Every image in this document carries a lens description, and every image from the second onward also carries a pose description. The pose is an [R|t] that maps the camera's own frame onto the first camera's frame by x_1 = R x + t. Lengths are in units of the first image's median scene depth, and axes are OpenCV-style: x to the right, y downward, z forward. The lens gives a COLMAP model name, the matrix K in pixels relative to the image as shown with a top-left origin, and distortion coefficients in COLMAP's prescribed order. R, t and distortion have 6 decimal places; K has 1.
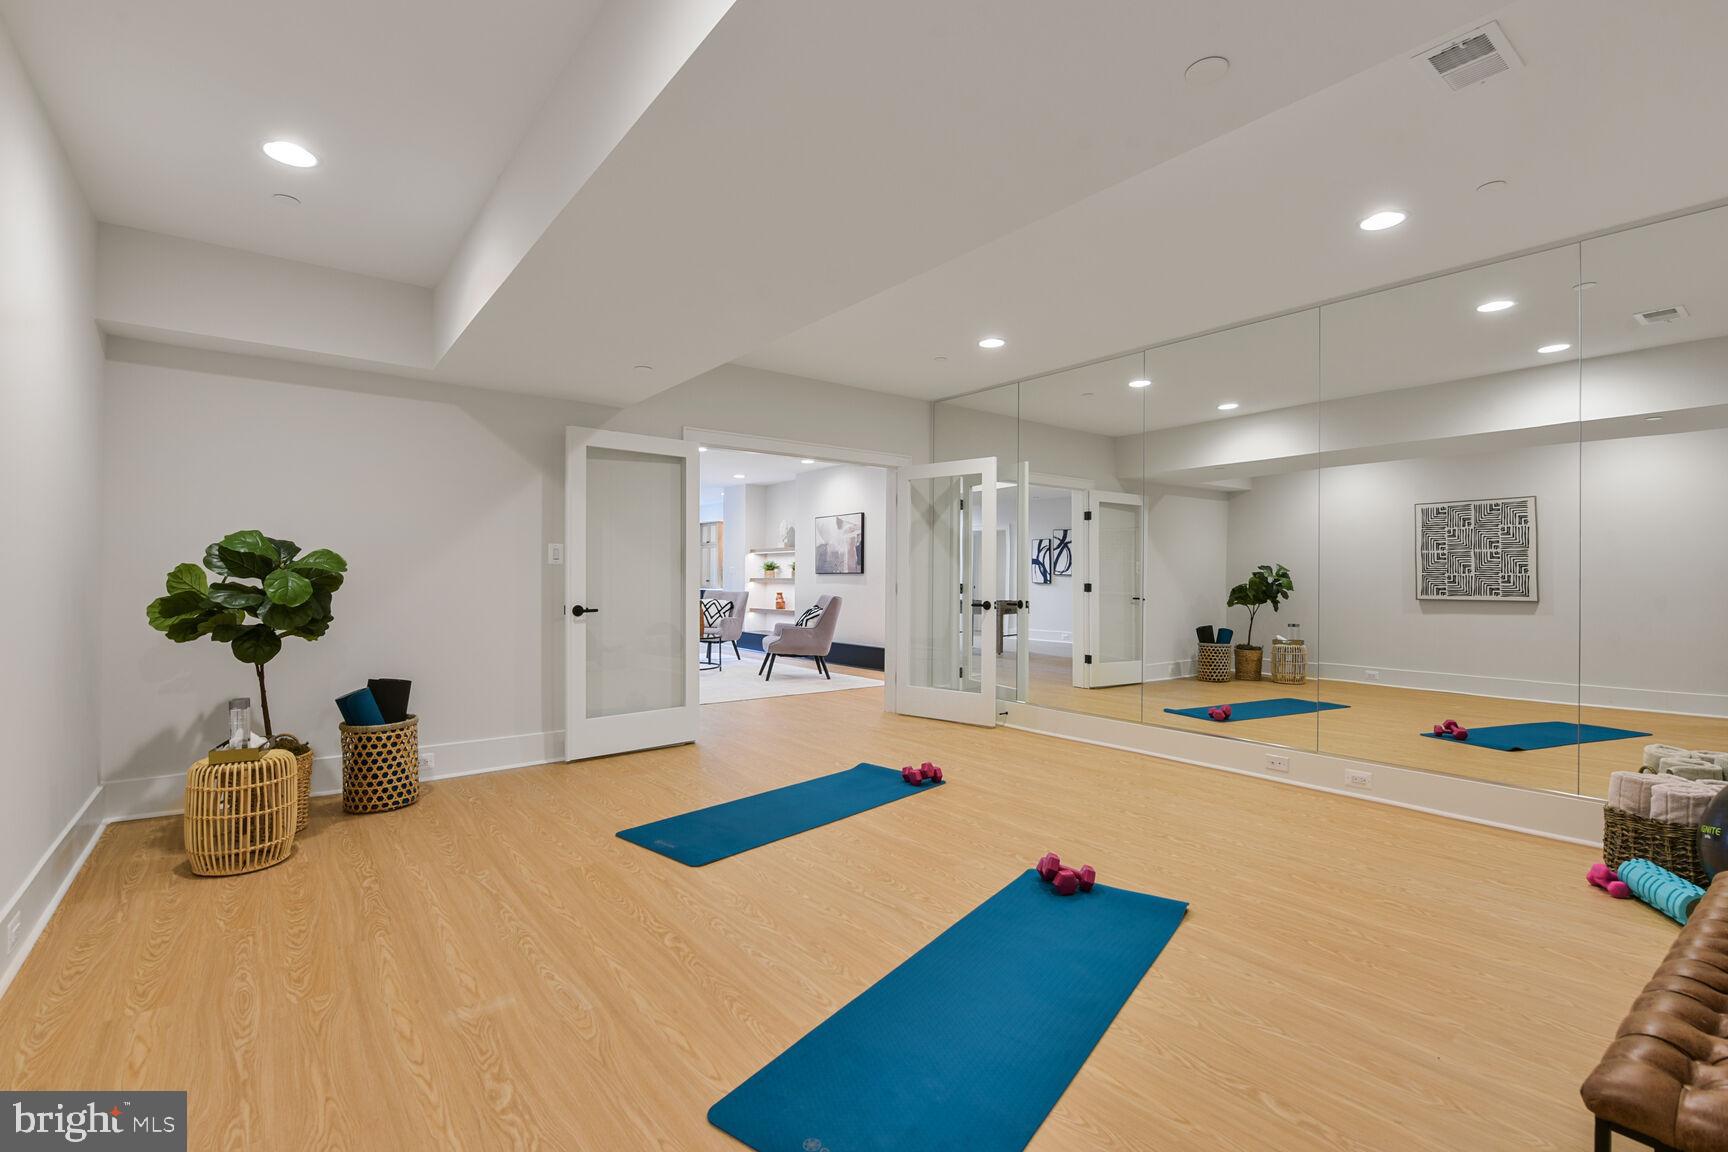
lens RADIAL K [[780.0, 0, 879.8], [0, 780.0, 581.0], [0, 0, 1]] dist [0.001874, 0.000339]
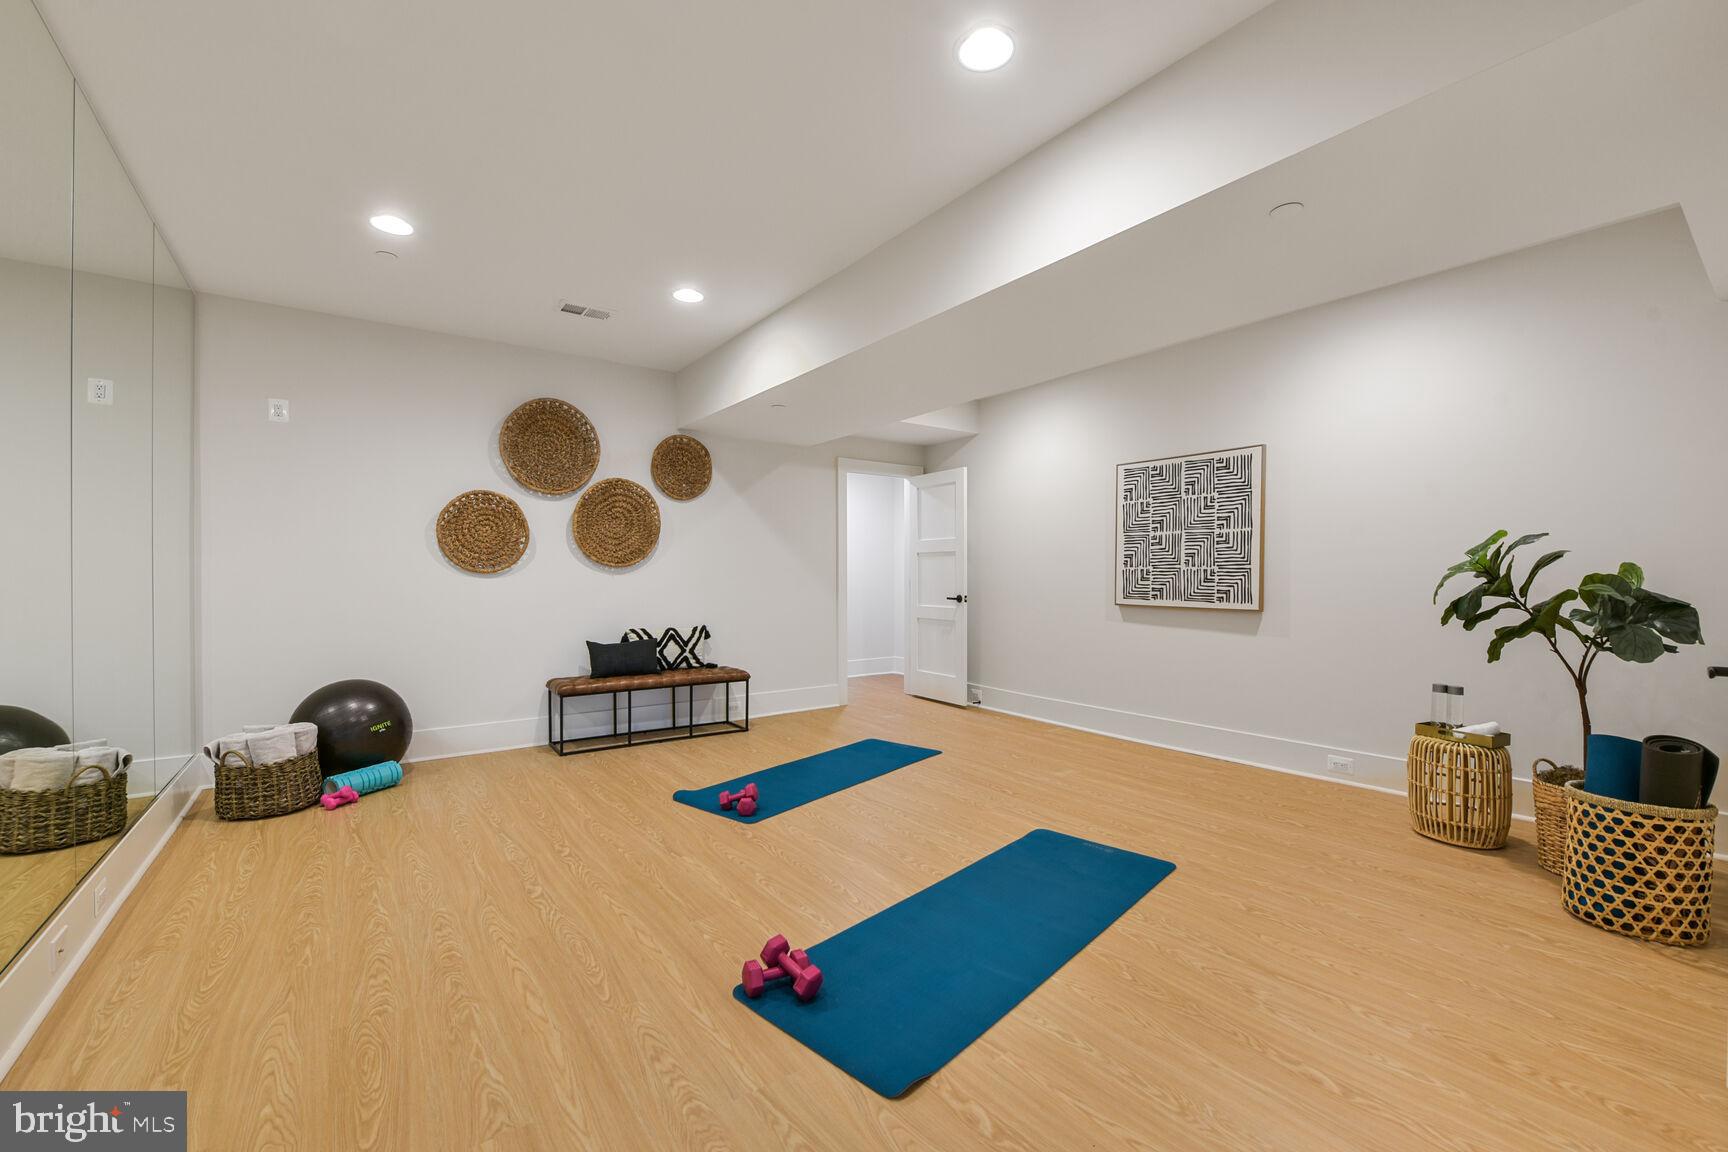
lens RADIAL K [[681.5, 0, 867.5], [0, 681.5, 577.5], [0, 0, 1]] dist [-0.009849, -0.000458]
pose [[-0.999071, -0.003481, 0.042944, -0.024521], [-0.003338, 0.999989, 0.003405, -0.004568], [-0.042956, 0.003259, -0.999072, 2.118022]]
